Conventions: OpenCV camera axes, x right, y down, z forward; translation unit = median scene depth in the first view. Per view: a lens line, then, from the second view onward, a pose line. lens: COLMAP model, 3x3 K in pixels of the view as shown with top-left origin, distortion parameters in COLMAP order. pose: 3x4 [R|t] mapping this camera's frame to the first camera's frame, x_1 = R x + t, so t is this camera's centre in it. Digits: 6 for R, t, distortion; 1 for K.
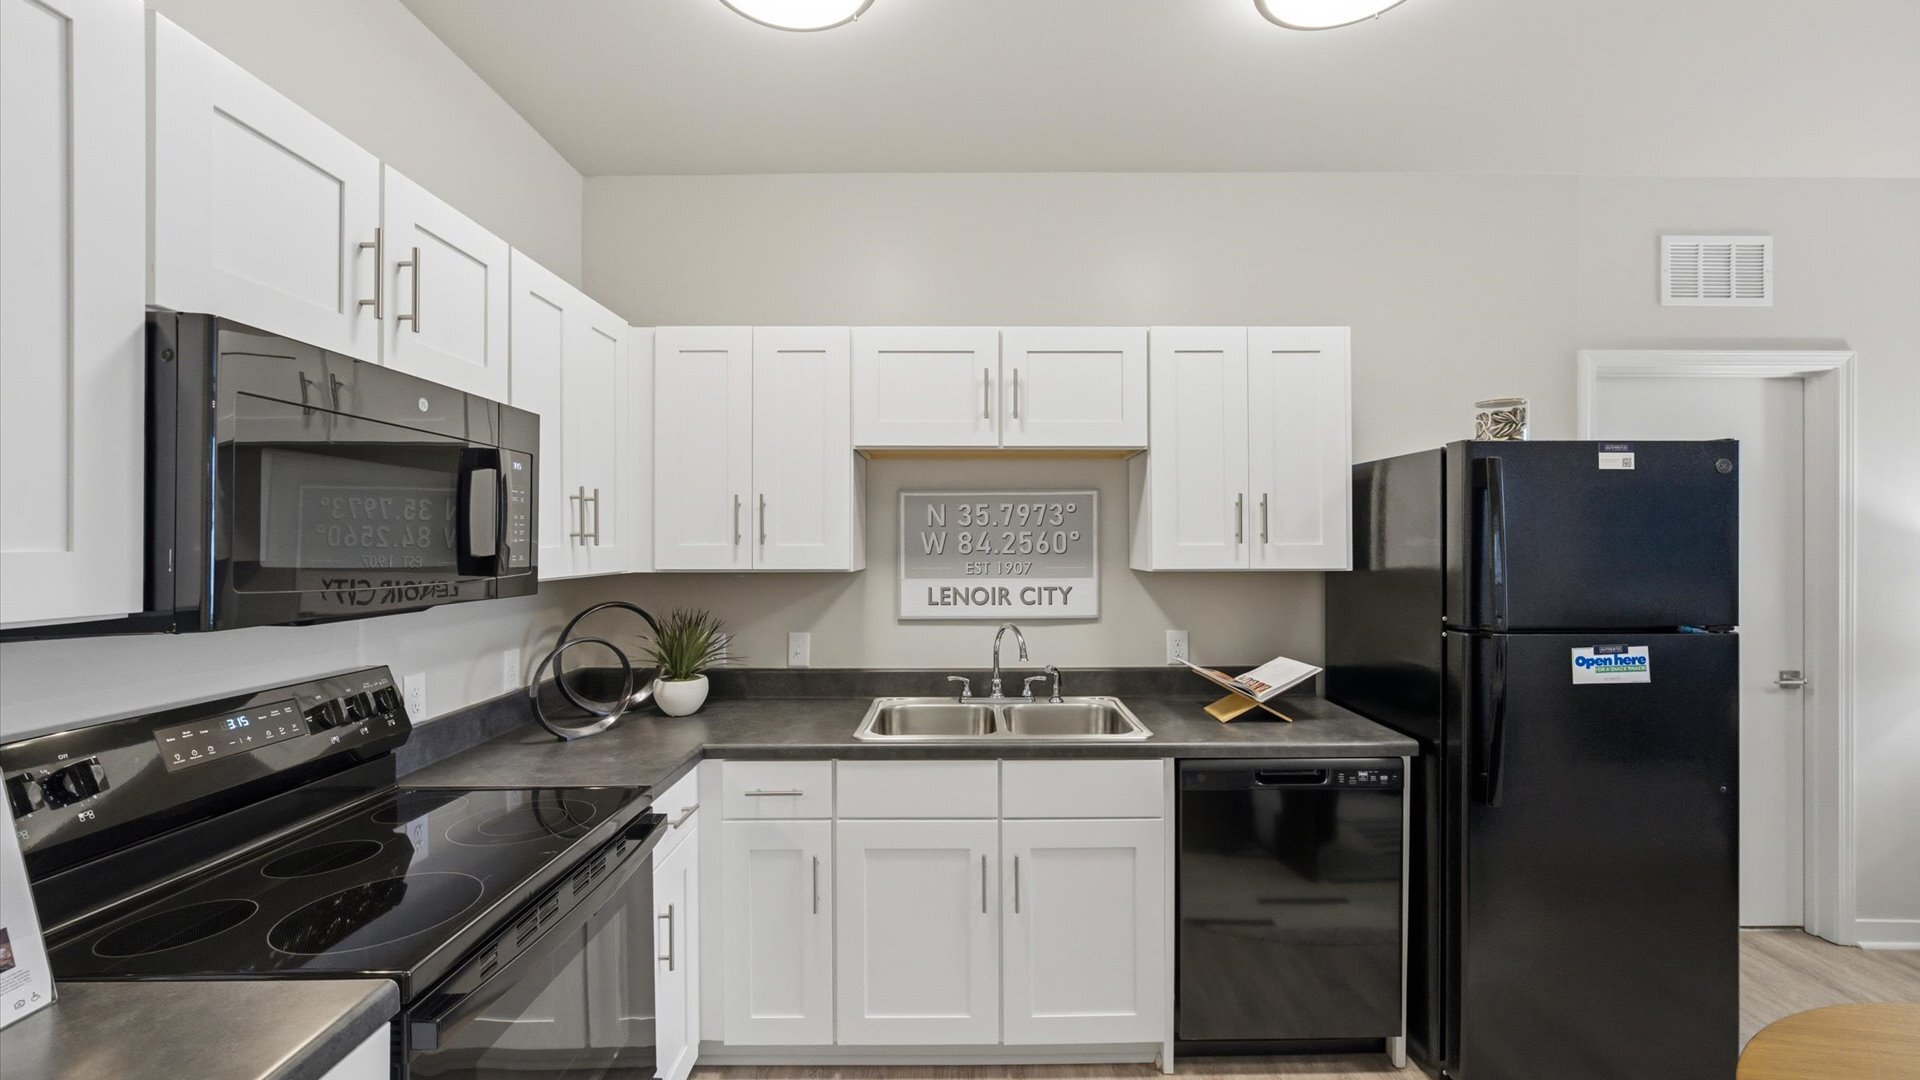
lens RADIAL K [[784.5, 0, 960.0], [0, 784.5, 540.0], [0, 0, 1]] dist [0.000577, 0.000126]
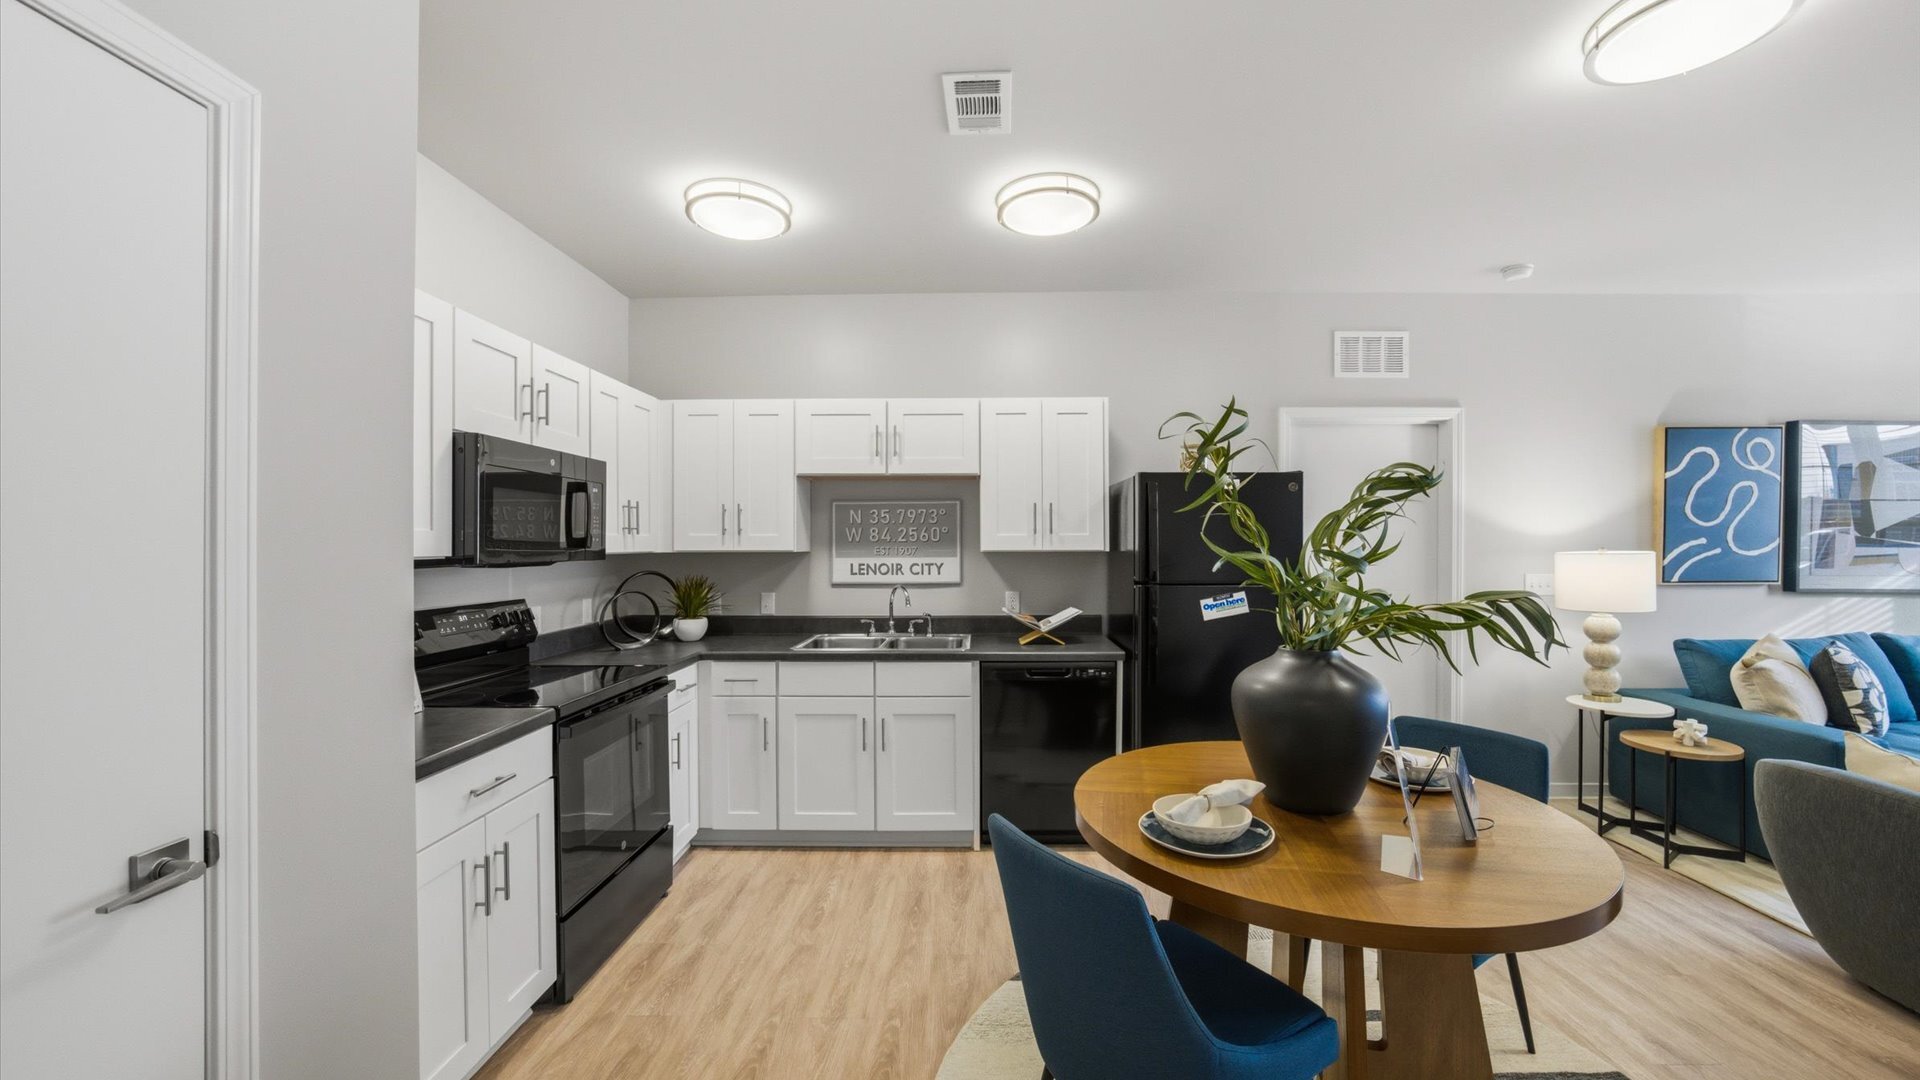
lens RADIAL K [[735.1, 0, 960.1], [0, 735.1, 542.6], [0, 0, 1]] dist [-0.001419, -0.000081]
pose [[0.999667, -0.000090, -0.025794, 0.239099], [0.000152, 0.999997, 0.002435, 0.017779], [0.025794, -0.002439, 0.999664, -0.497538]]
